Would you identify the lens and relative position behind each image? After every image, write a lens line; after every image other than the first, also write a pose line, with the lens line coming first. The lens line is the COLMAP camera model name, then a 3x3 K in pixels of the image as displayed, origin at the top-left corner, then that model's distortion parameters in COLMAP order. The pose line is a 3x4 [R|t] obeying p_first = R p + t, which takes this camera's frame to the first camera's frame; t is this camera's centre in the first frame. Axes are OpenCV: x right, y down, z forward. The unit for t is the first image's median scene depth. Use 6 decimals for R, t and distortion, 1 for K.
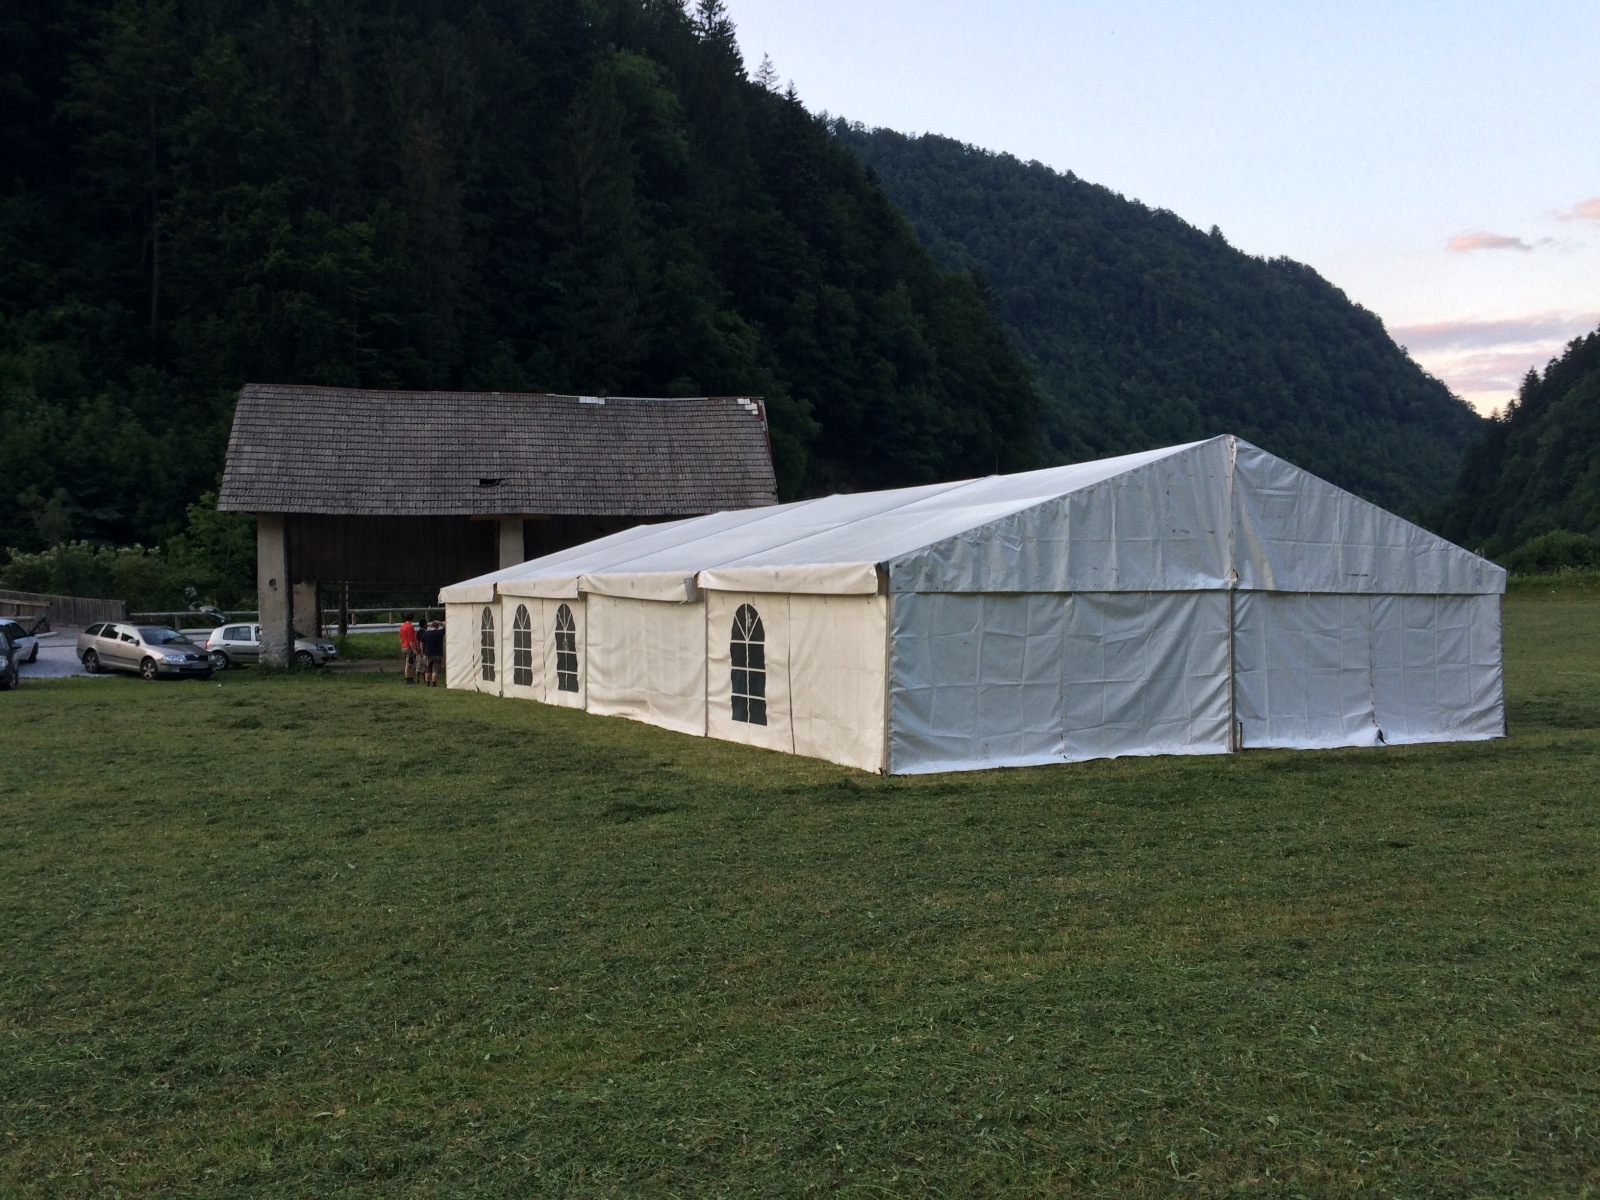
lens RADIAL K [[1355.1, 0, 799.6], [0, 1355.1, 600.2], [0, 0, 1]] dist [0.000776, -0.001095]
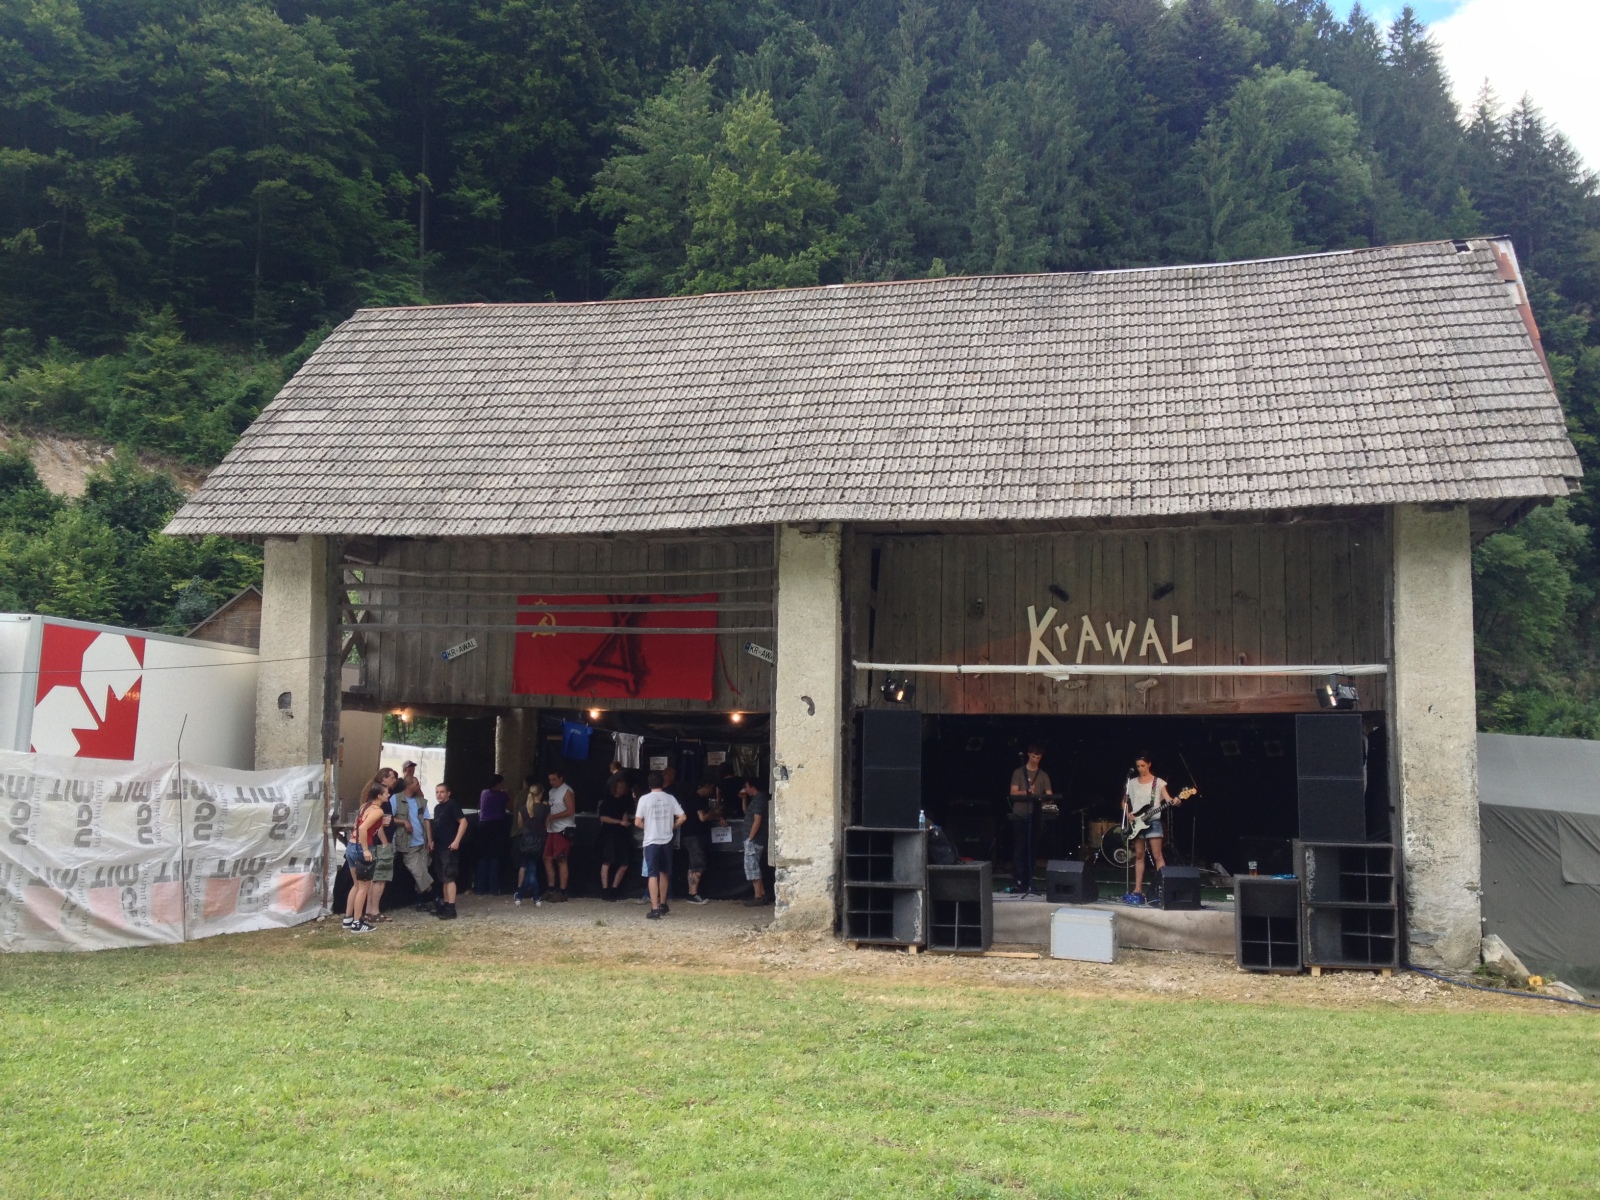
lens RADIAL K [[1506.1, 0, 794.3], [0, 1506.1, 609.9], [0, 0, 1]] dist [0.013221, 0.000000]
pose [[0.896792, -0.025030, -0.441744, -0.024508], [-0.030620, 0.992494, -0.118398, 0.009848], [0.441392, 0.119704, 0.889294, 0.595577]]
